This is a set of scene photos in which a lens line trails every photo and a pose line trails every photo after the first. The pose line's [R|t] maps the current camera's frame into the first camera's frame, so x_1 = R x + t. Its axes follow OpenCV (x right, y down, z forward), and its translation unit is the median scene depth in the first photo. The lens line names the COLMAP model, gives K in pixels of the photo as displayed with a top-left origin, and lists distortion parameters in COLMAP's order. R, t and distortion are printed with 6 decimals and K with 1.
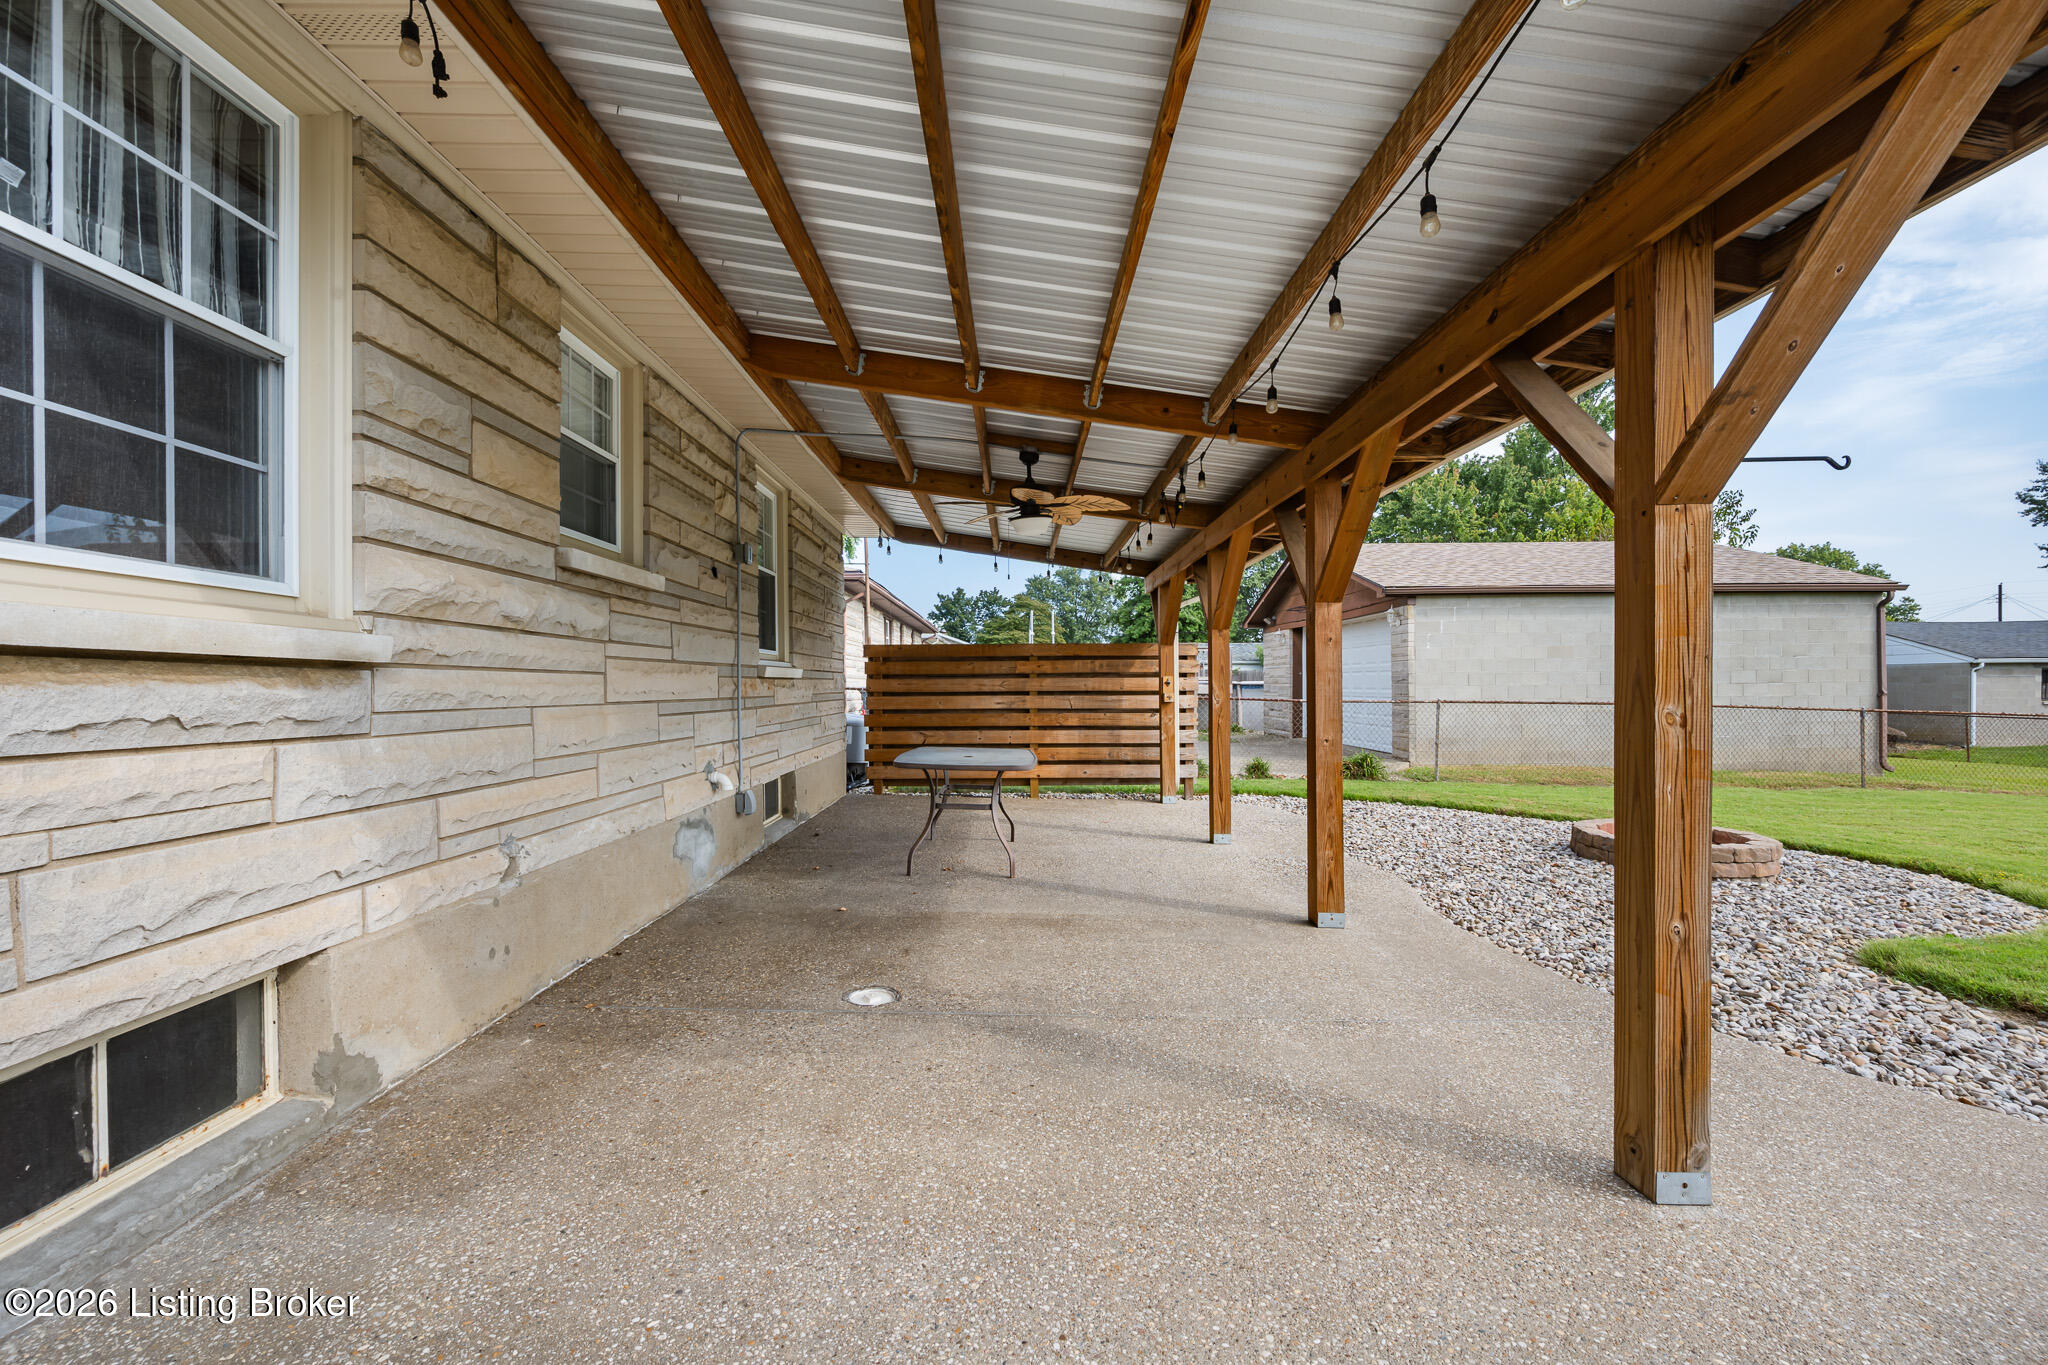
lens RADIAL K [[837.6, 0, 1024.0], [0, 837.6, 682.5], [0, 0, 1]] dist [0.012203, 0.000080]
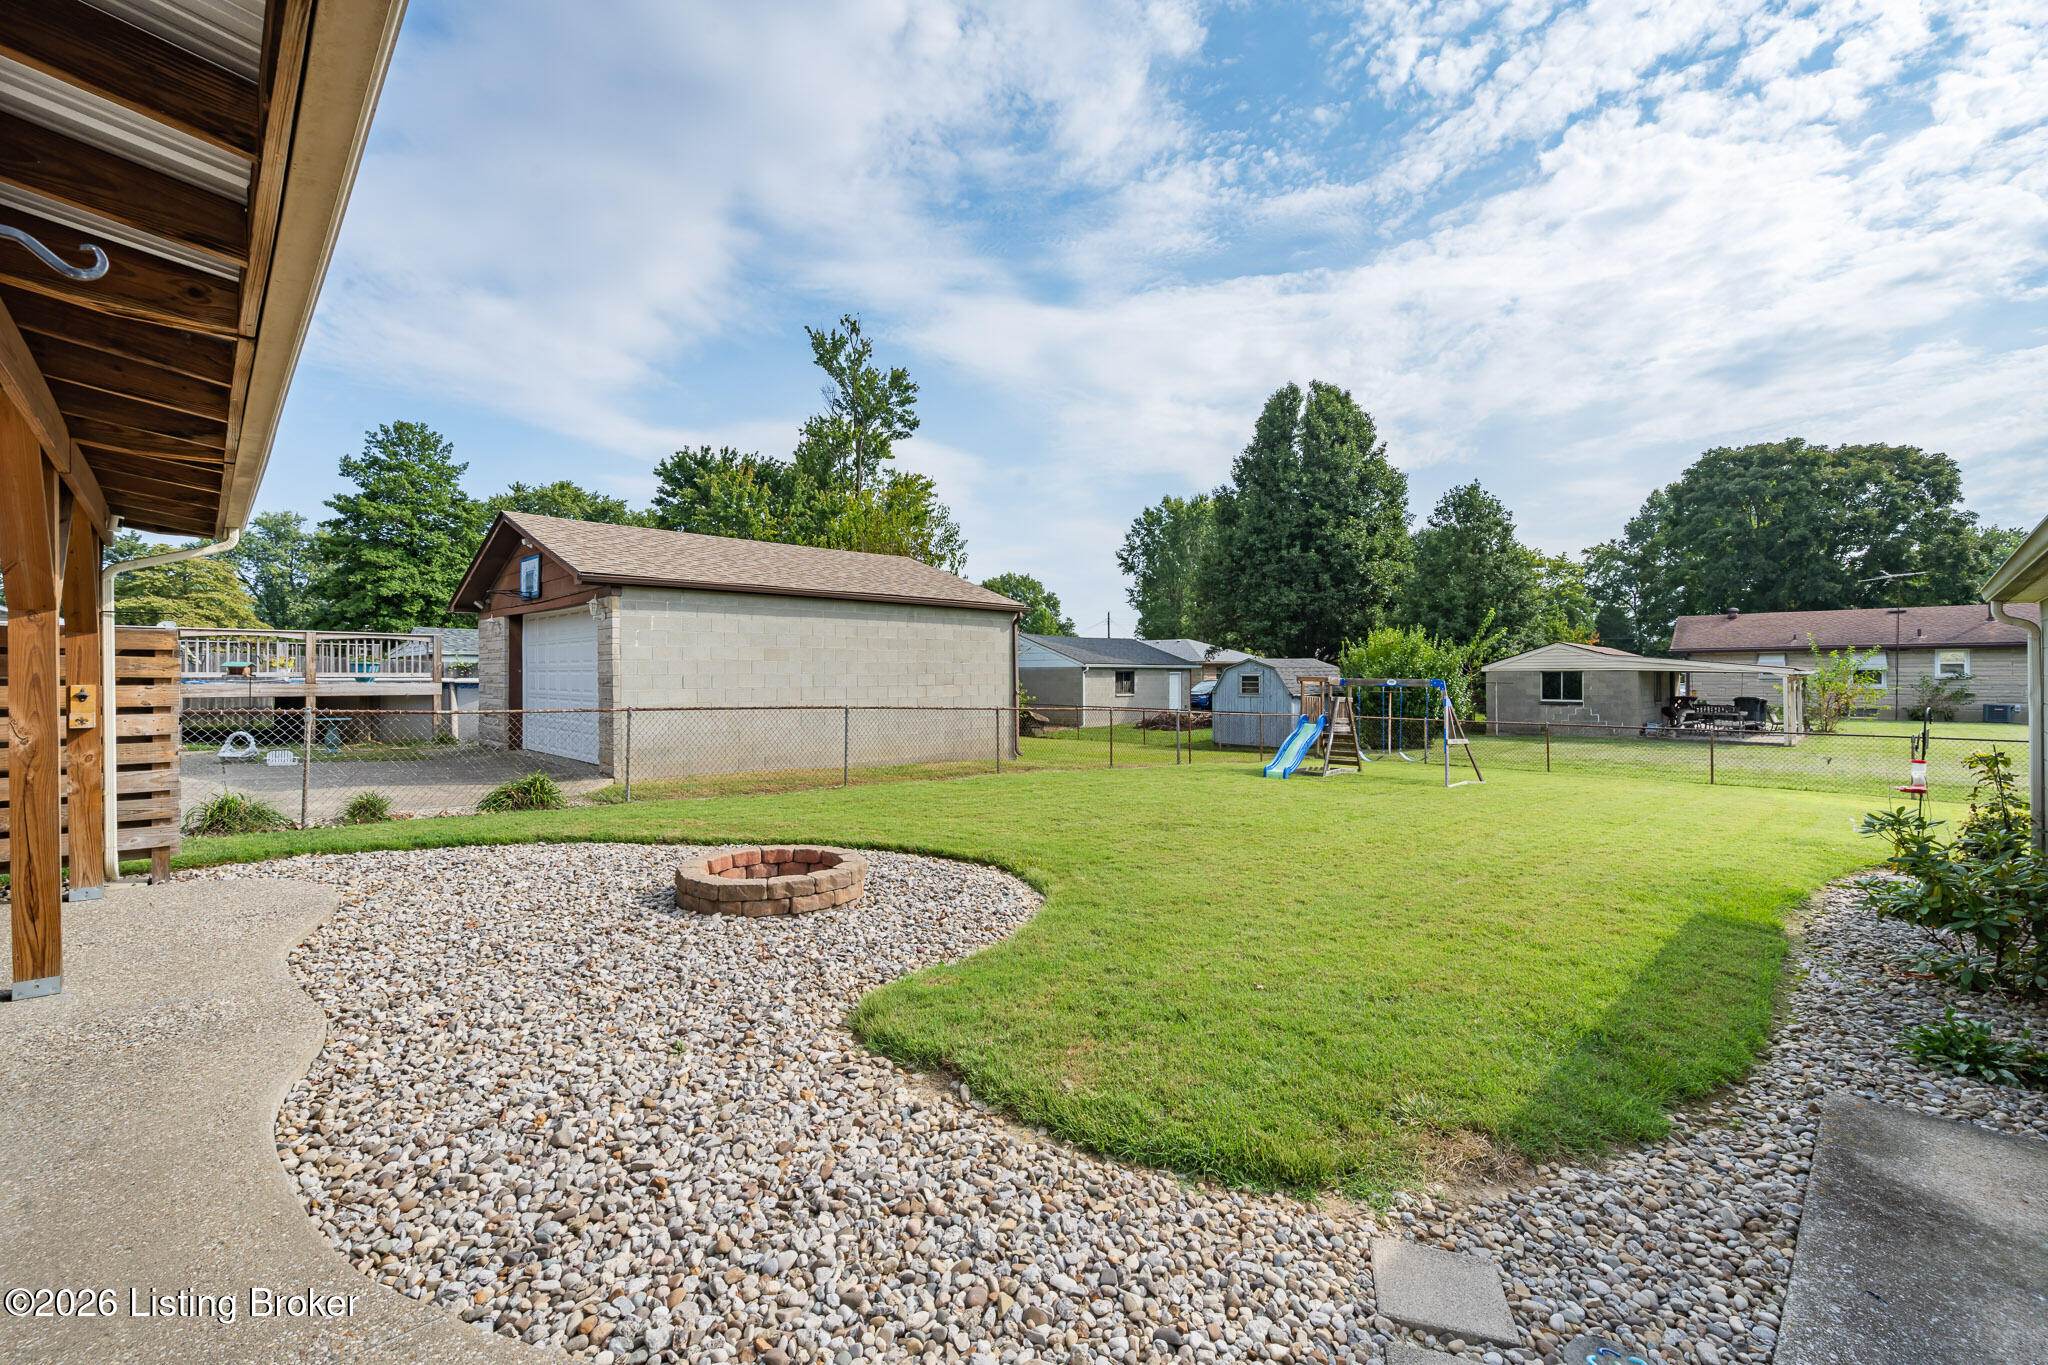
lens RADIAL K [[848.2, 0, 1024.0], [0, 848.2, 682.5], [0, 0, 1]] dist [-0.000354, 0.013212]
pose [[0.730587, -0.000040, 0.682819, 0.171945], [-0.006394, 0.999956, 0.006900, -0.012193], [-0.682789, -0.009407, 0.730555, 0.076637]]
